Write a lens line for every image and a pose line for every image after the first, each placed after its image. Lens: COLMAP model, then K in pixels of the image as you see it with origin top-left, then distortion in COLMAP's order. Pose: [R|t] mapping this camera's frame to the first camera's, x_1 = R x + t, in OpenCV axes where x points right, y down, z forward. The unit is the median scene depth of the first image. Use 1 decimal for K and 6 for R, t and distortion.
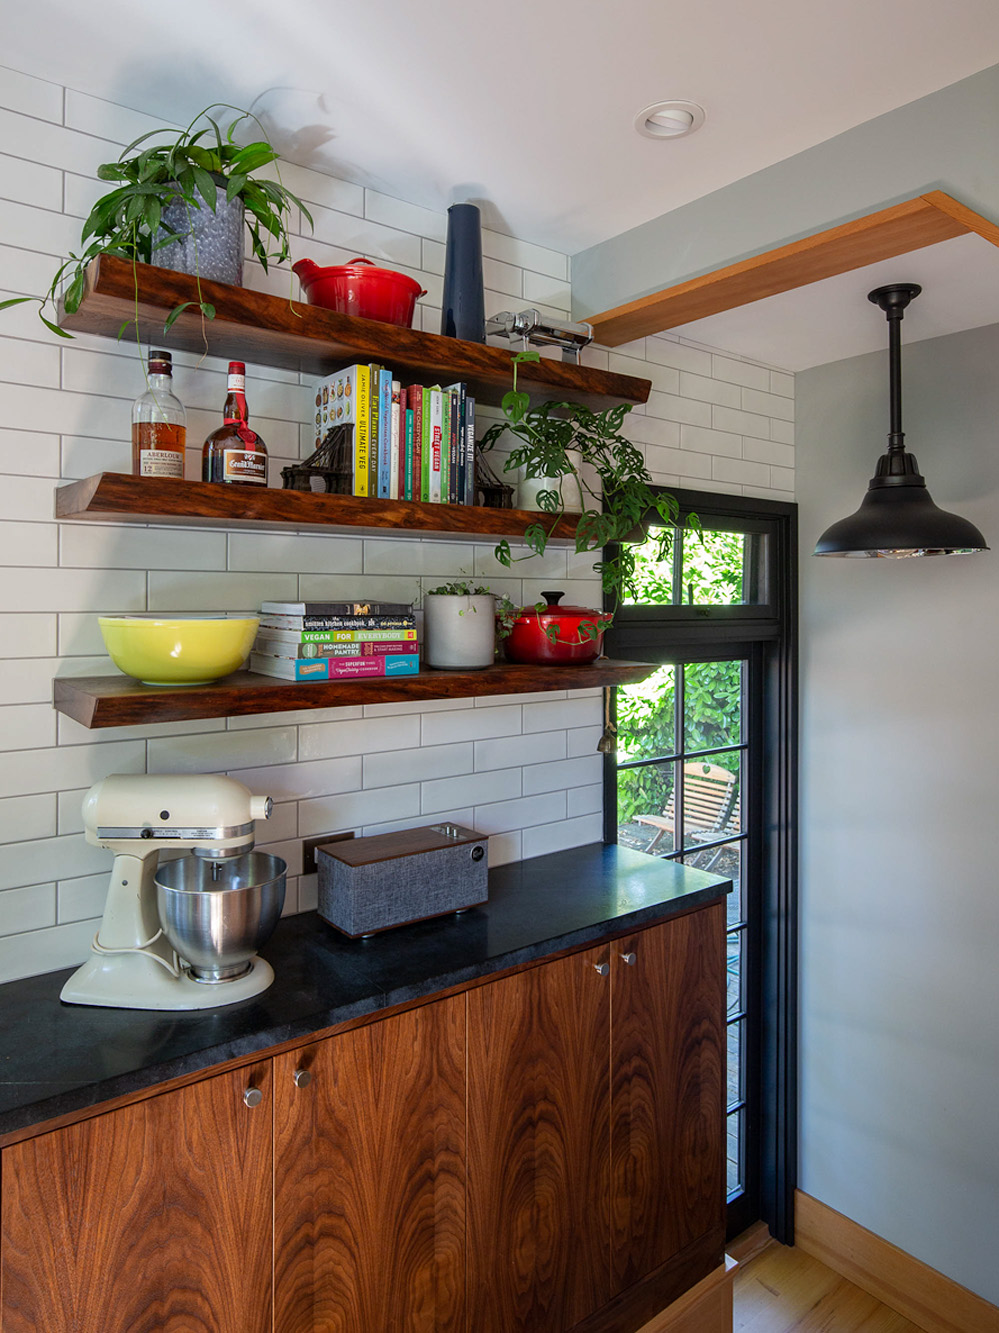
lens RADIAL K [[860.9, 0, 488.6], [0, 860.9, 593.3], [0, 0, 1]] dist [0.000426, 0.000423]
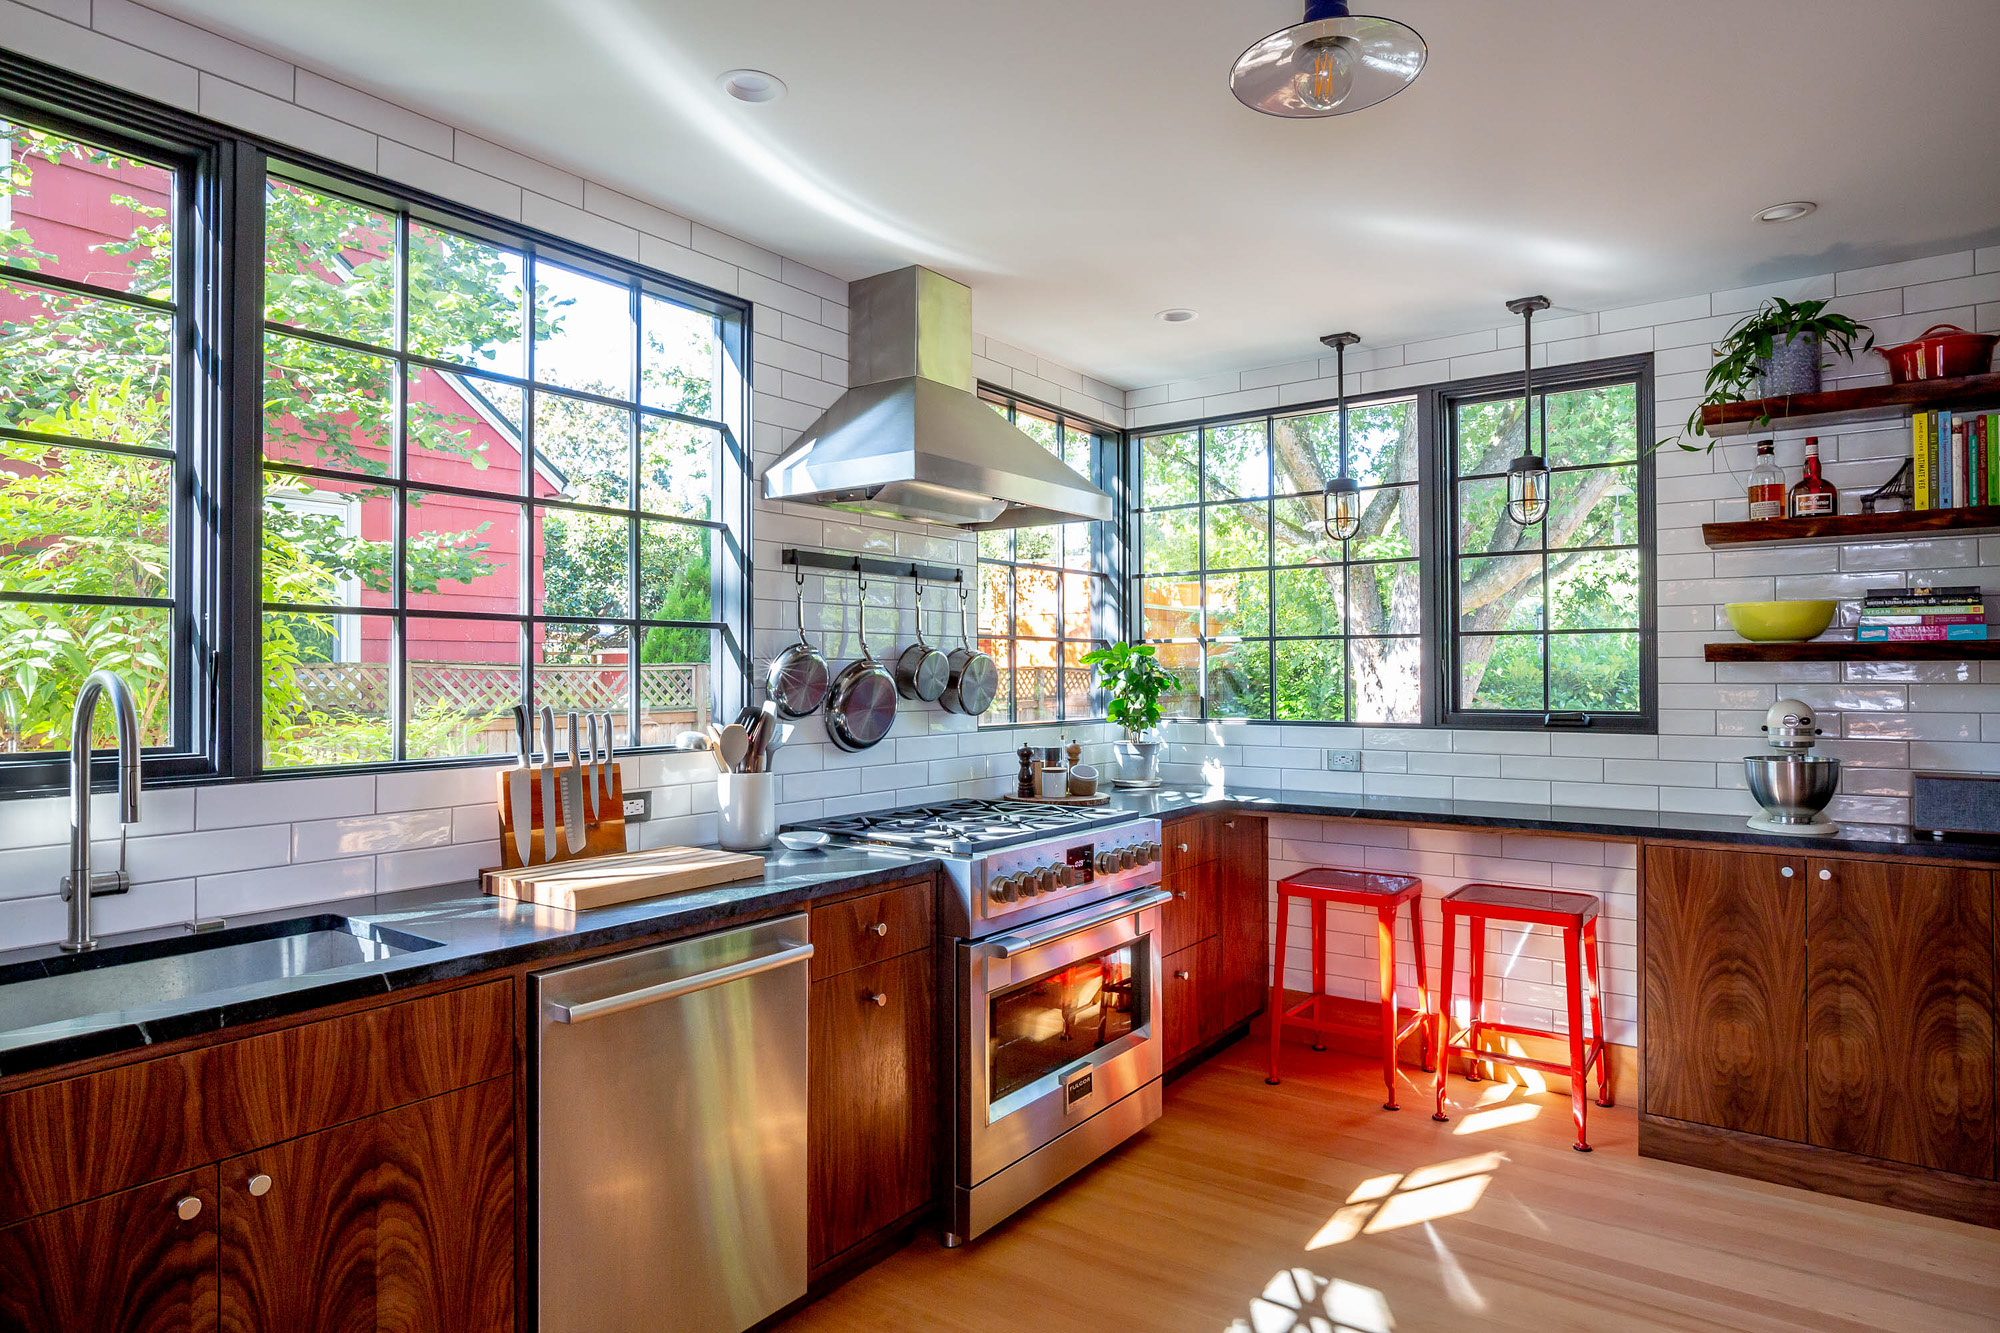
lens RADIAL K [[1153.9, 0, 1004.0], [0, 1153.9, 658.3], [0, 0, 1]] dist [-0.004701, 0.002295]
pose [[0.281962, -0.017401, -0.959268, 1.180861], [0.011212, 0.999827, -0.014841, 0.133959], [0.959360, -0.006571, 0.282108, -0.907807]]
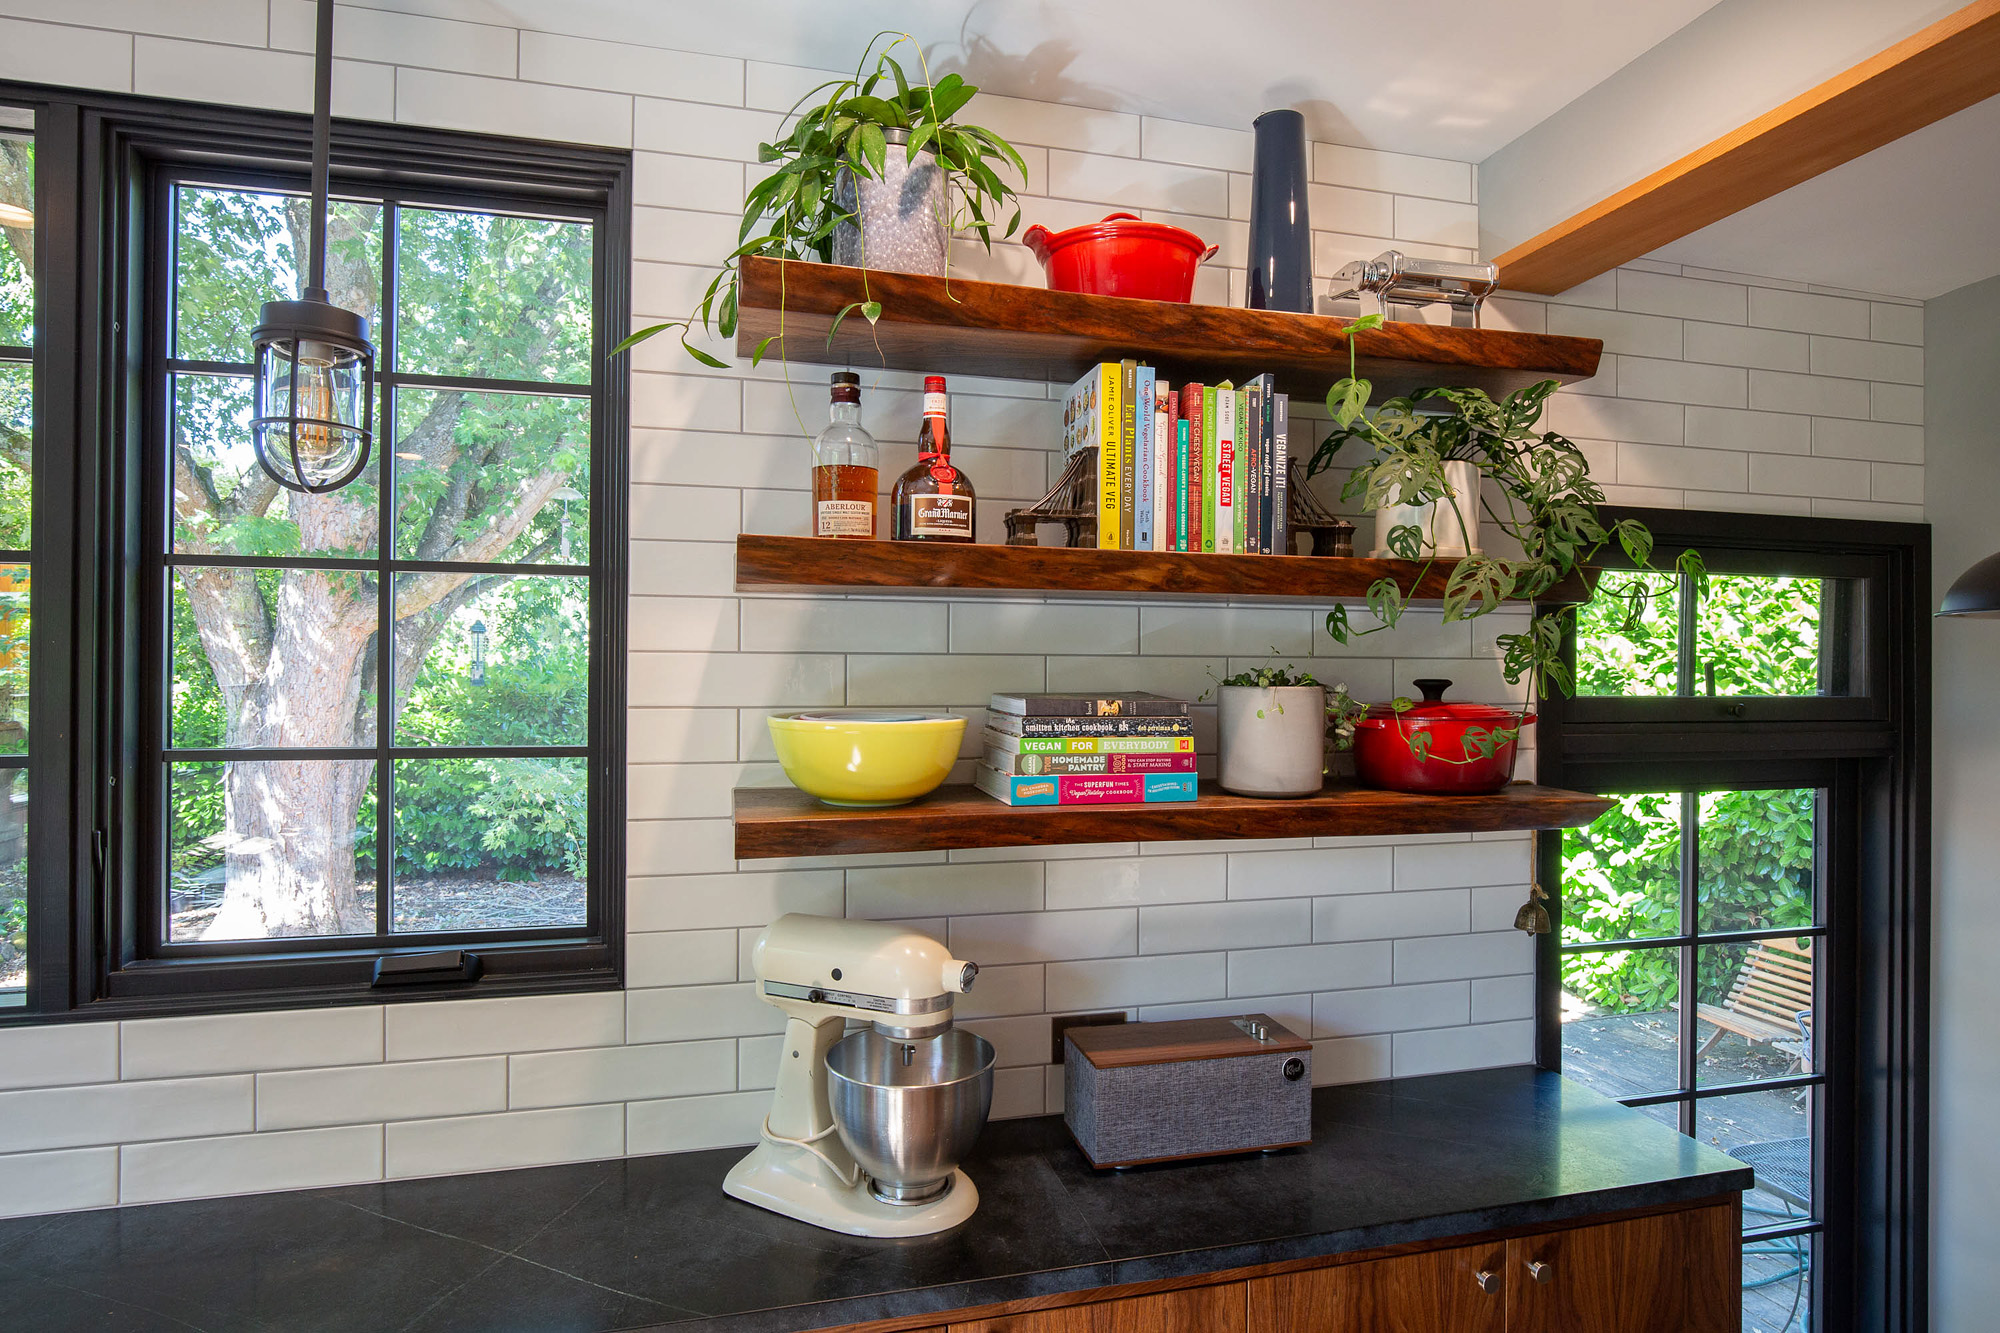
lens RADIAL K [[1081.1, 0, 1021.7], [0, 1081.1, 670.3], [0, 0, 1]] dist [-0.011367, 0.012855]
pose [[0.922088, 0.000534, -0.386980, 0.128848], [0.001179, 0.999991, 0.004188, -0.015774], [0.386979, -0.004318, 0.922079, 0.149883]]
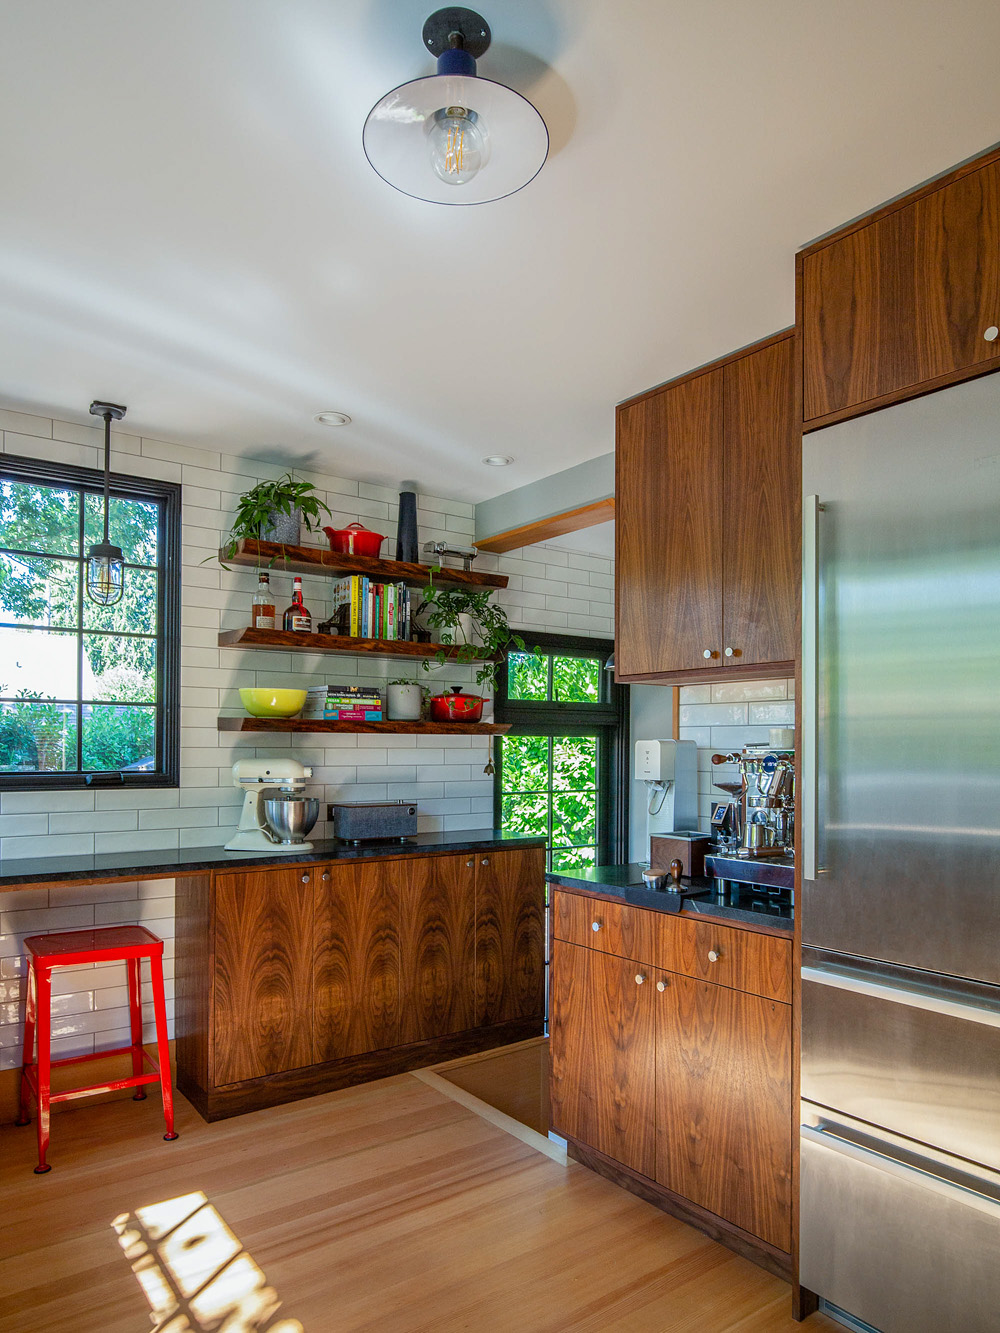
lens RADIAL K [[860.9, 0, 481.5], [0, 860.9, 739.1], [0, 0, 1]] dist [0.000426, 0.000423]
pose [[0.999092, 0.002465, -0.042544, 0.260967], [-0.002436, 0.999997, 0.000743, 0.140014], [0.042546, -0.000639, 0.999094, -1.130596]]
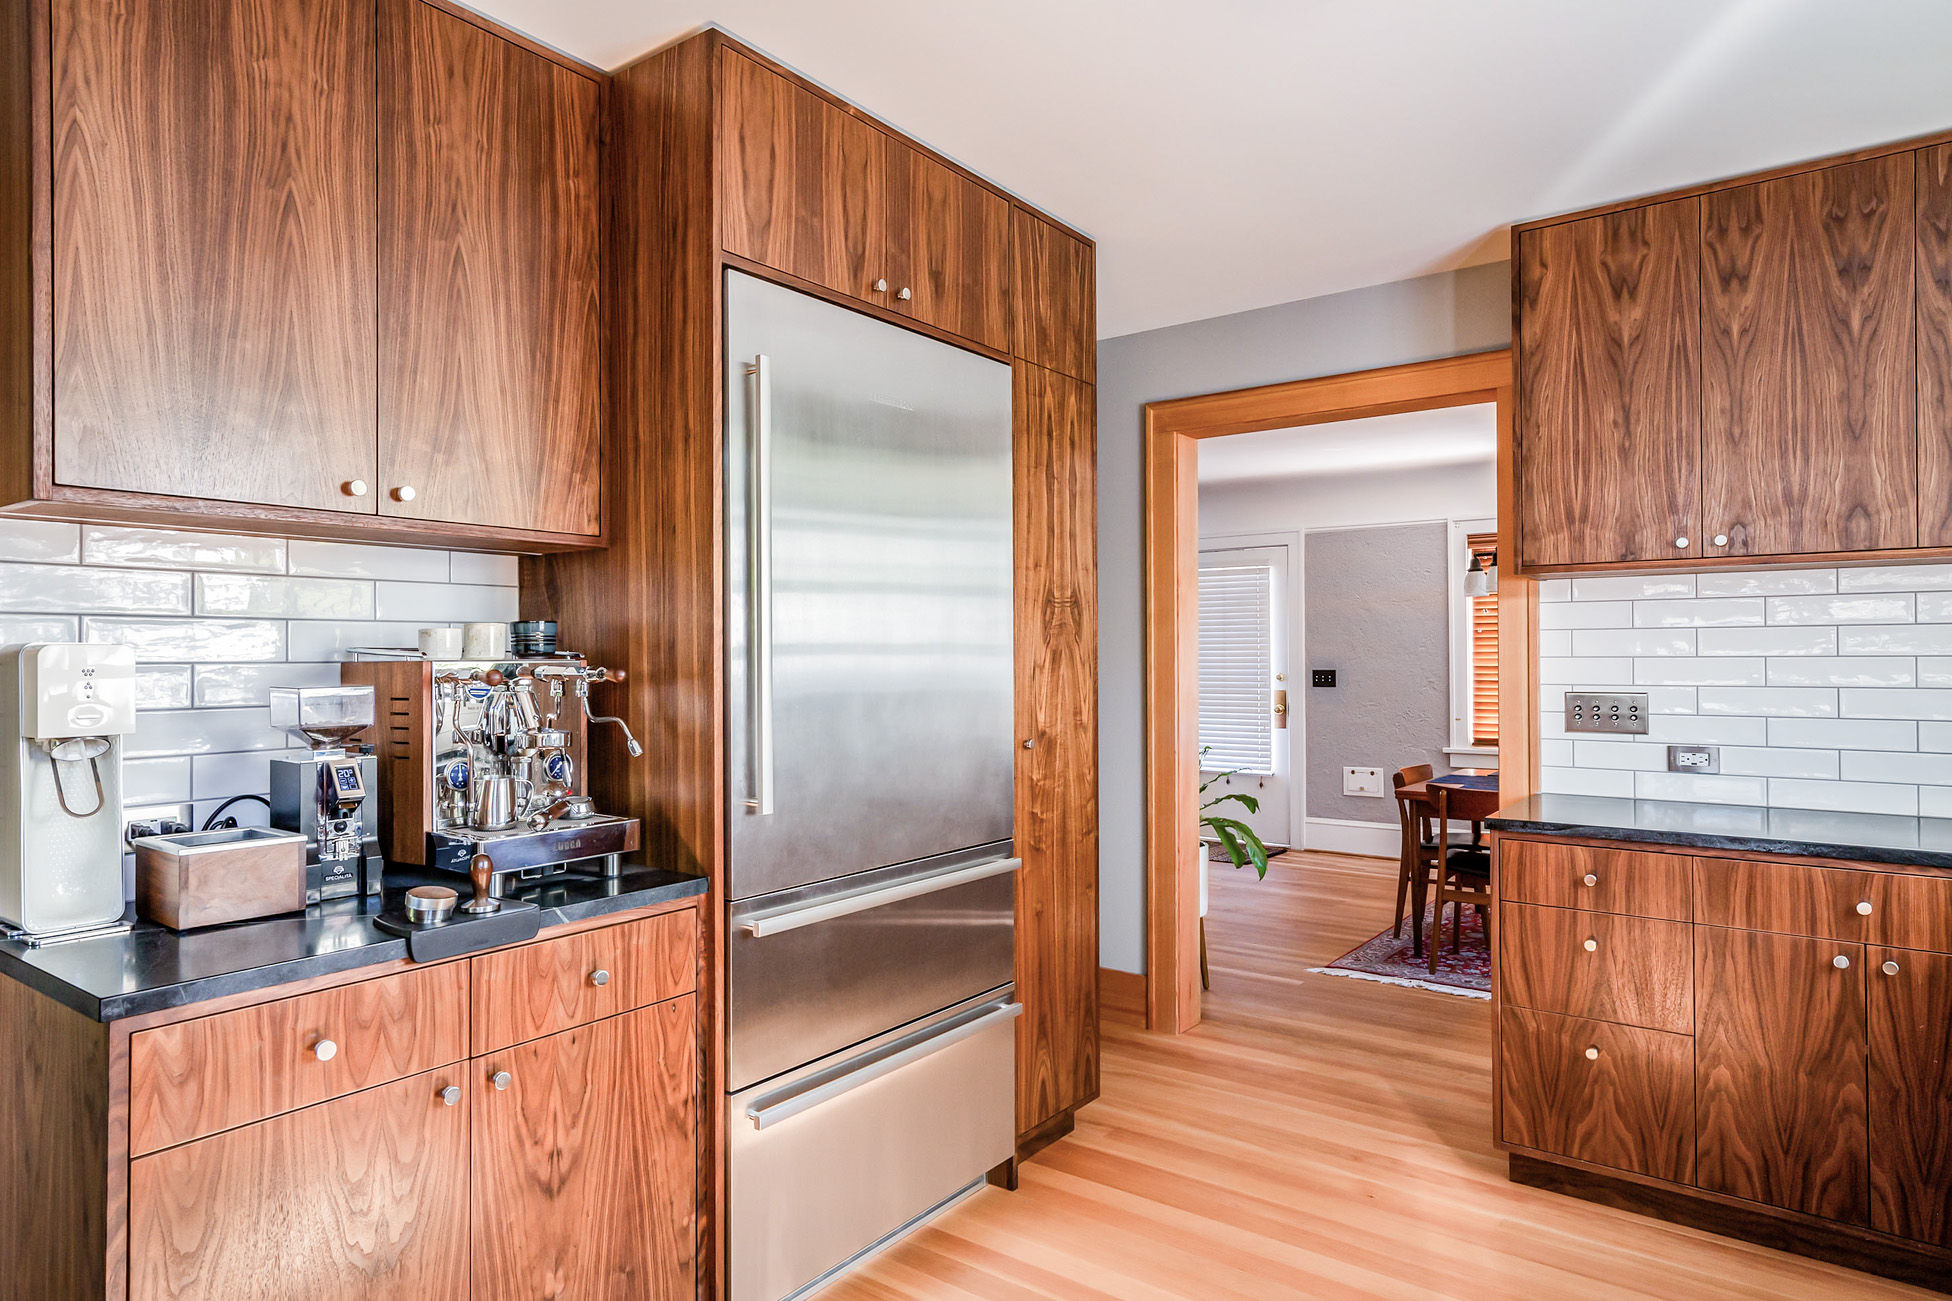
lens RADIAL K [[1126.2, 0, 972.8], [0, 1126.2, 648.5], [0, 0, 1]] dist [-0.004701, 0.002295]
pose [[-0.262898, 0.006817, 0.964800, -0.619678], [-0.003662, 0.999961, -0.008063, 0.152197], [-0.964817, -0.005653, -0.262863, 0.141403]]
